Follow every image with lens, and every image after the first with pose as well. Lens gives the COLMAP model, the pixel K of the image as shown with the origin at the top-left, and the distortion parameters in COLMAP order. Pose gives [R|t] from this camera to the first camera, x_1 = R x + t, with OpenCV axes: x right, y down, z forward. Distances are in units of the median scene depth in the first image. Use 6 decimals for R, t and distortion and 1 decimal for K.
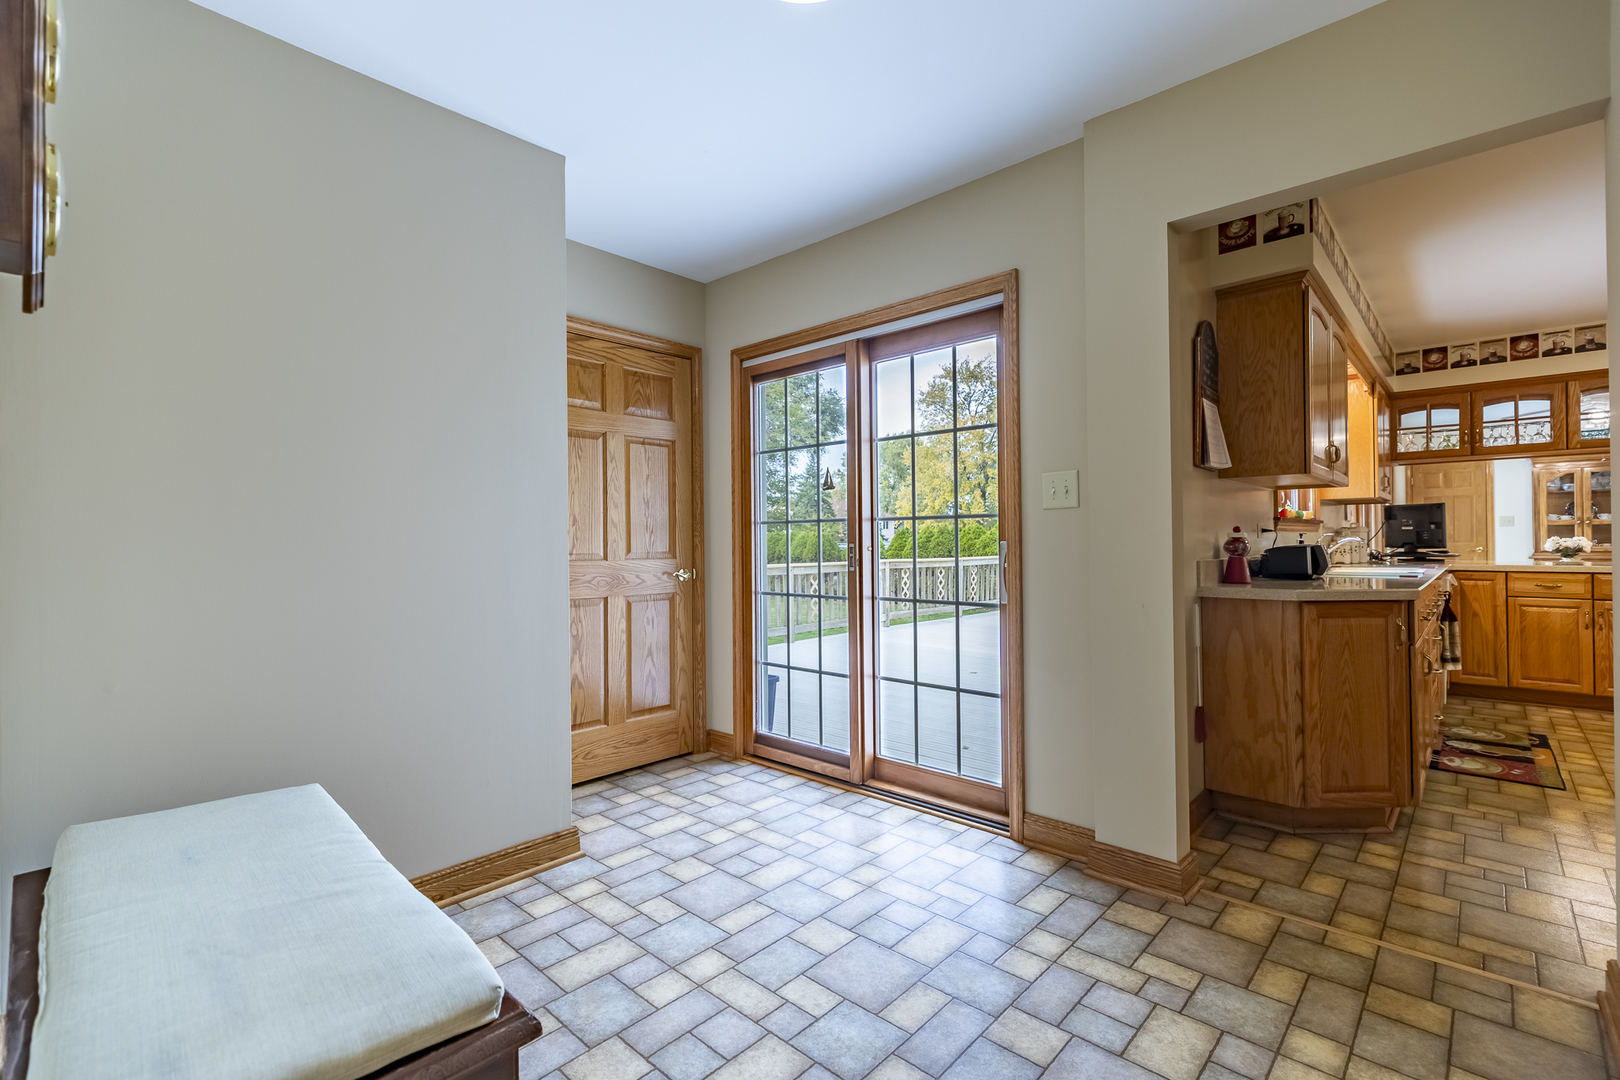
lens RADIAL K [[722.0, 0, 805.5], [0, 722.0, 538.9], [0, 0, 1]] dist [0.007843, -0.002942]
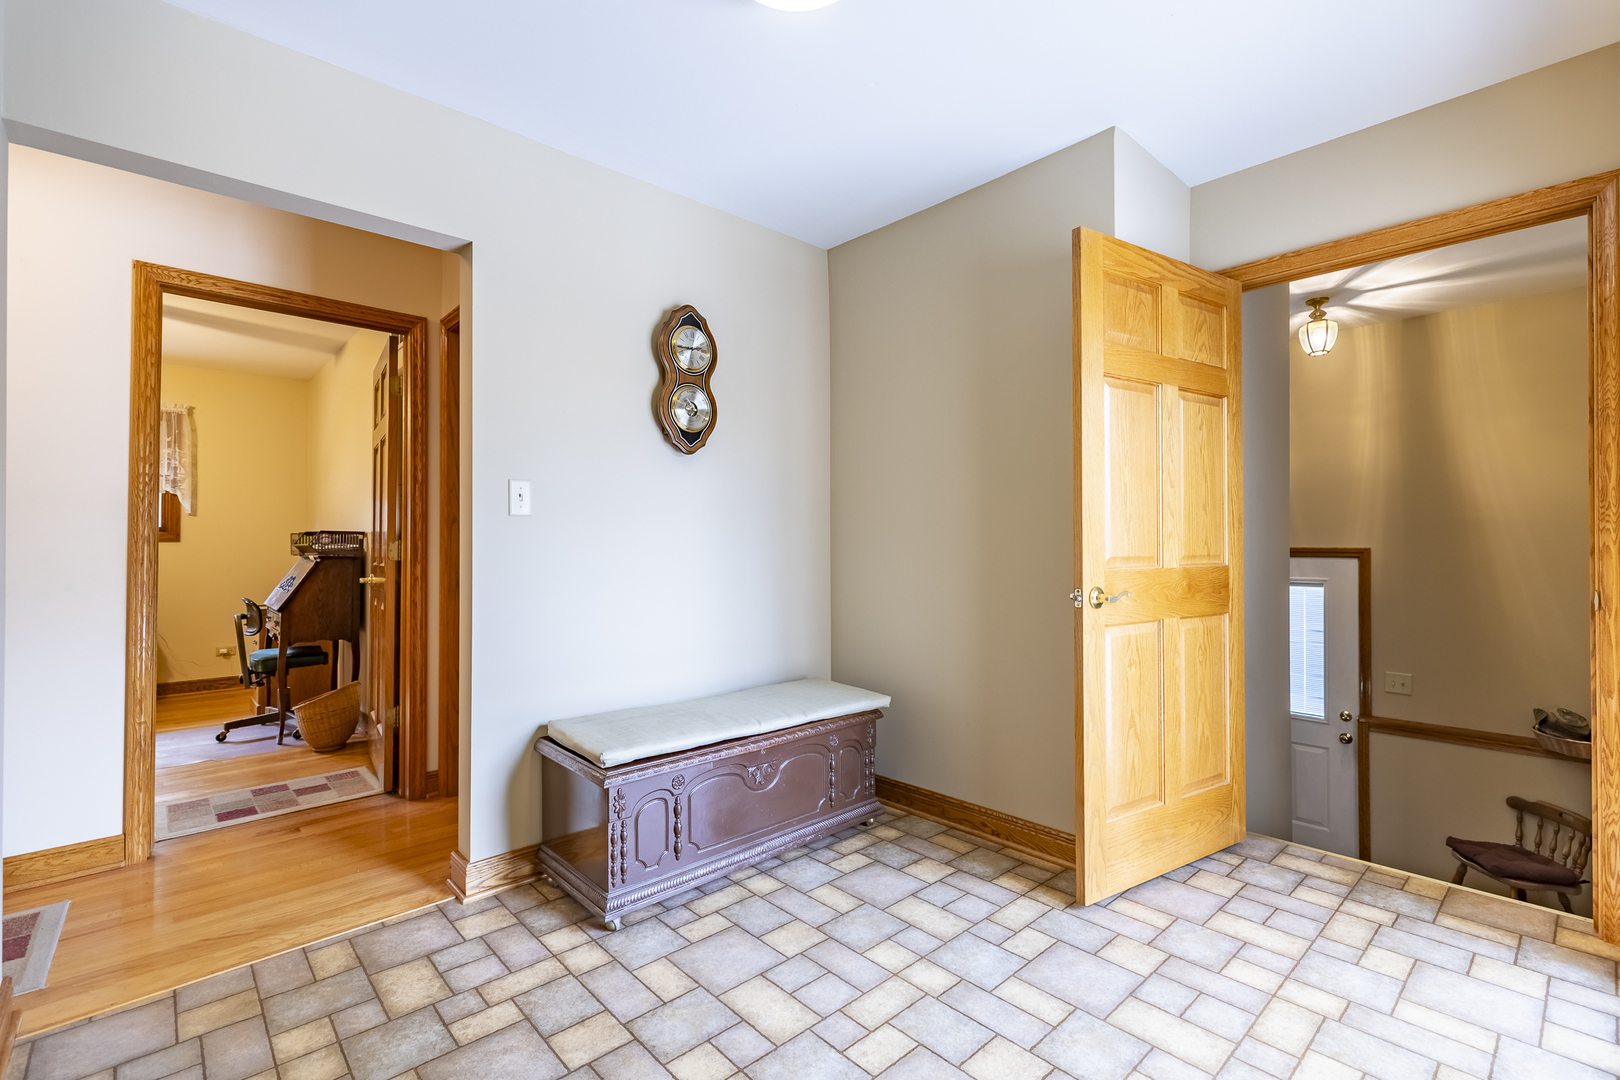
lens RADIAL K [[722.0, 0, 794.0], [0, 722.0, 533.5], [0, 0, 1]] dist [0.007843, -0.002942]
pose [[-0.089600, 0.001043, -0.995977, 0.790788], [0.010968, 0.999940, 0.000060, -0.009944], [0.995917, -0.010918, -0.089606, 0.848496]]
